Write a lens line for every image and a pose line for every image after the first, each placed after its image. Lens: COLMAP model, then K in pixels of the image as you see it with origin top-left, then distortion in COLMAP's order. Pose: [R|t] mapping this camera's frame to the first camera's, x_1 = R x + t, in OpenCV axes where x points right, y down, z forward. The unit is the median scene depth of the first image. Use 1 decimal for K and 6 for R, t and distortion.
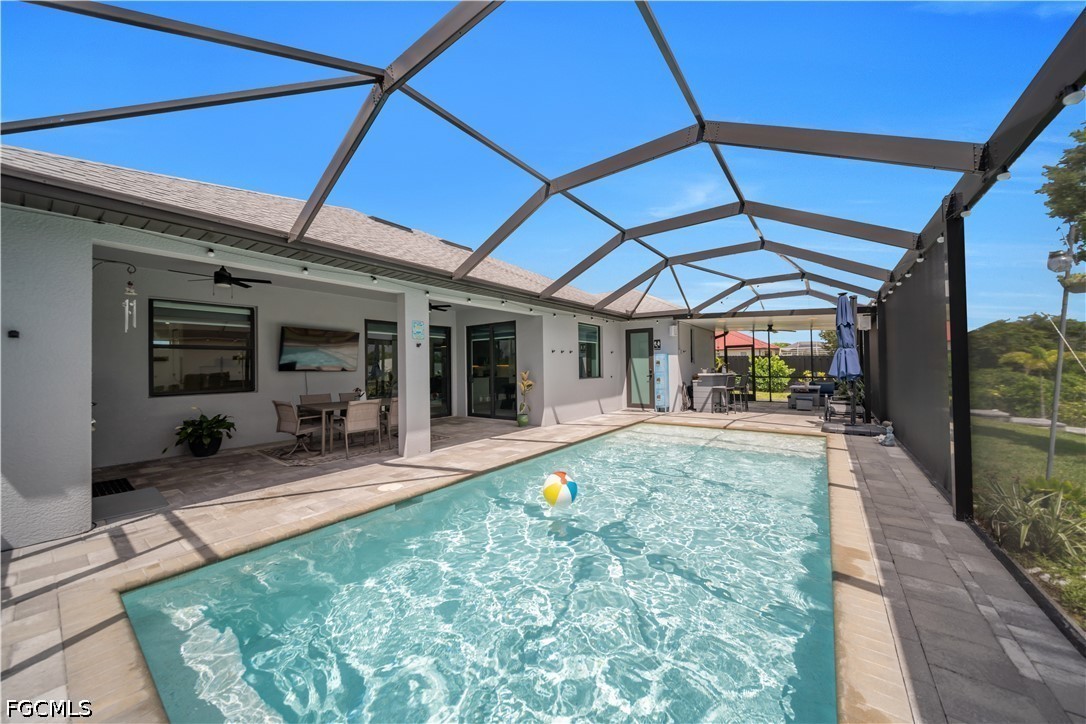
lens RADIAL K [[376.1, 0, 545.0], [0, 376.1, 363.6], [0, 0, 1]] dist [-0.001717, -0.000193]
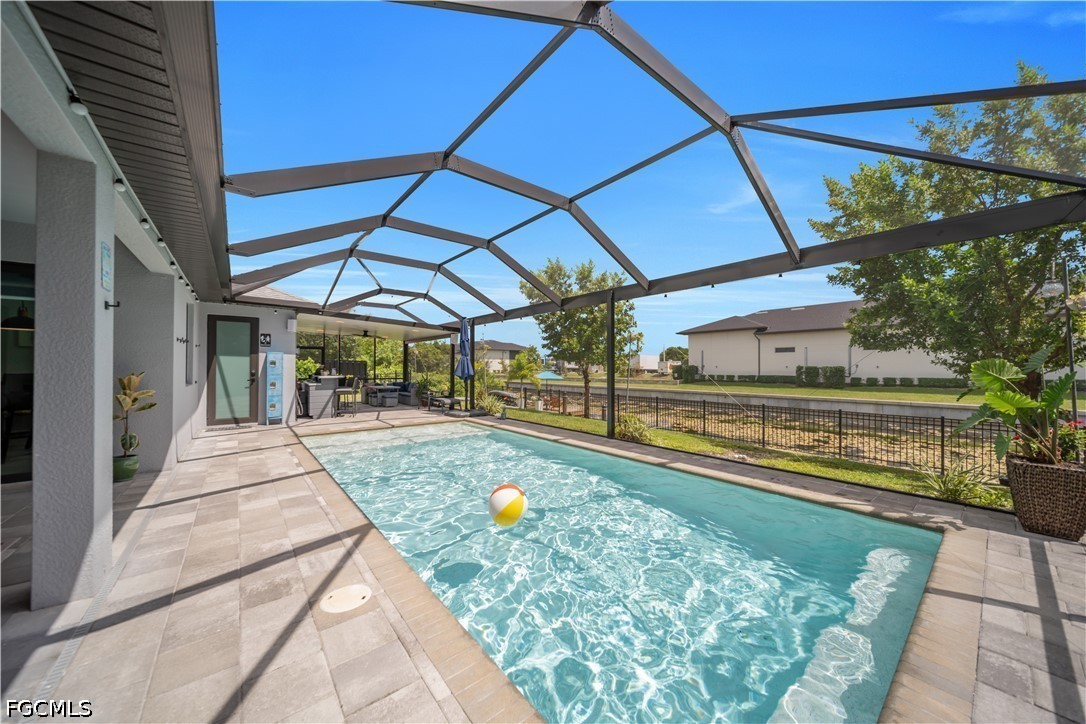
lens RADIAL K [[376.1, 0, 545.0], [0, 376.1, 363.6], [0, 0, 1]] dist [-0.001717, -0.000193]
pose [[0.245752, 0.025361, 0.969001, -0.331333], [-0.013522, 0.999650, -0.022734, 0.009055], [-0.969238, -0.007516, 0.246009, 0.244135]]
